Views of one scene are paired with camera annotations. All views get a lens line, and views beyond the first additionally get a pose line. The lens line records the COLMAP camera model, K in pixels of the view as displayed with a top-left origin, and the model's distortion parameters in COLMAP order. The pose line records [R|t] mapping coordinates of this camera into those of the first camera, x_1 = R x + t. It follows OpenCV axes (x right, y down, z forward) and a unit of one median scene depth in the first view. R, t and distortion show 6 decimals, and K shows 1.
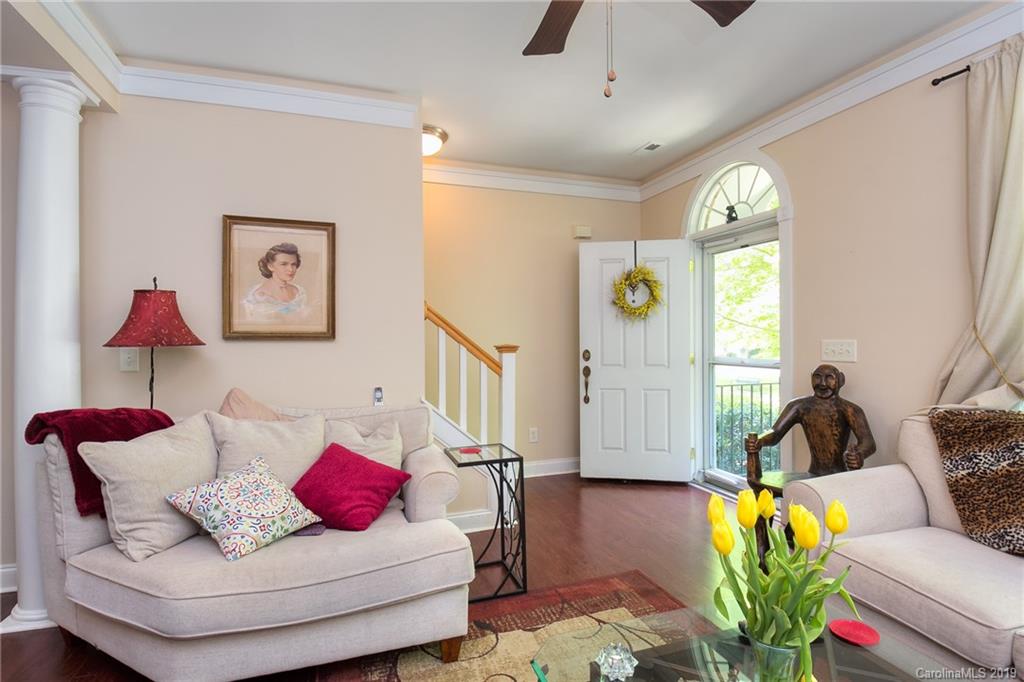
lens RADIAL K [[500.2, 0, 526.1], [0, 500.2, 338.1], [0, 0, 1]] dist [0.012185, -0.020804]
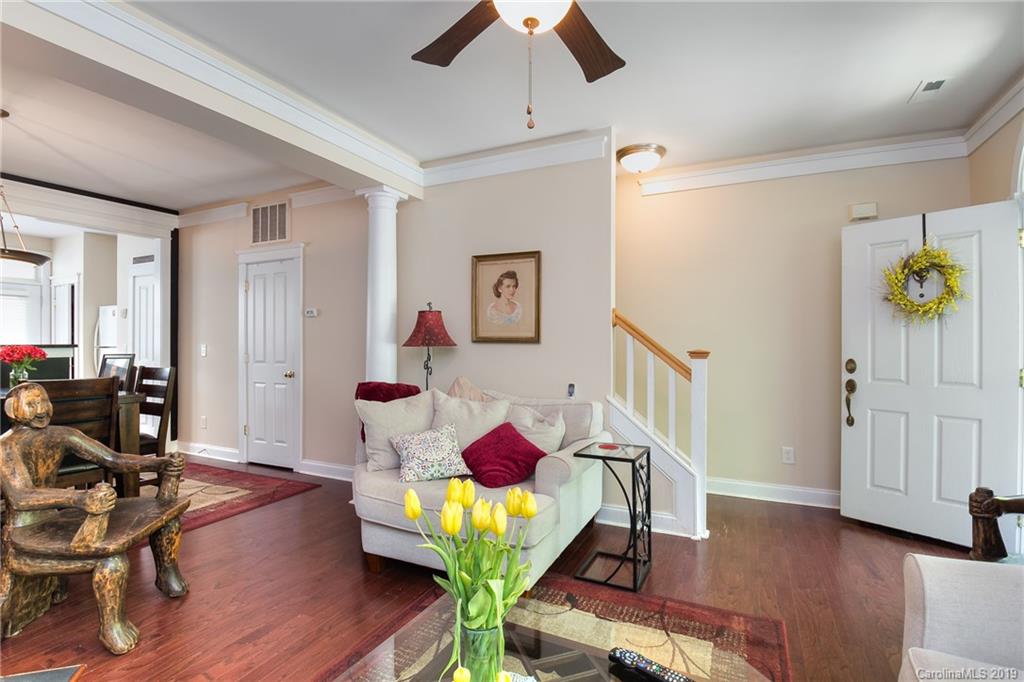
lens RADIAL K [[486.4, 0, 515.7], [0, 486.4, 334.4], [0, 0, 1]] dist [0.015327, -0.019383]
pose [[0.708179, -0.004841, -0.706017, 0.426132], [-0.007327, 0.999872, -0.014206, -0.001614], [0.705995, 0.015233, 0.708053, 0.091050]]
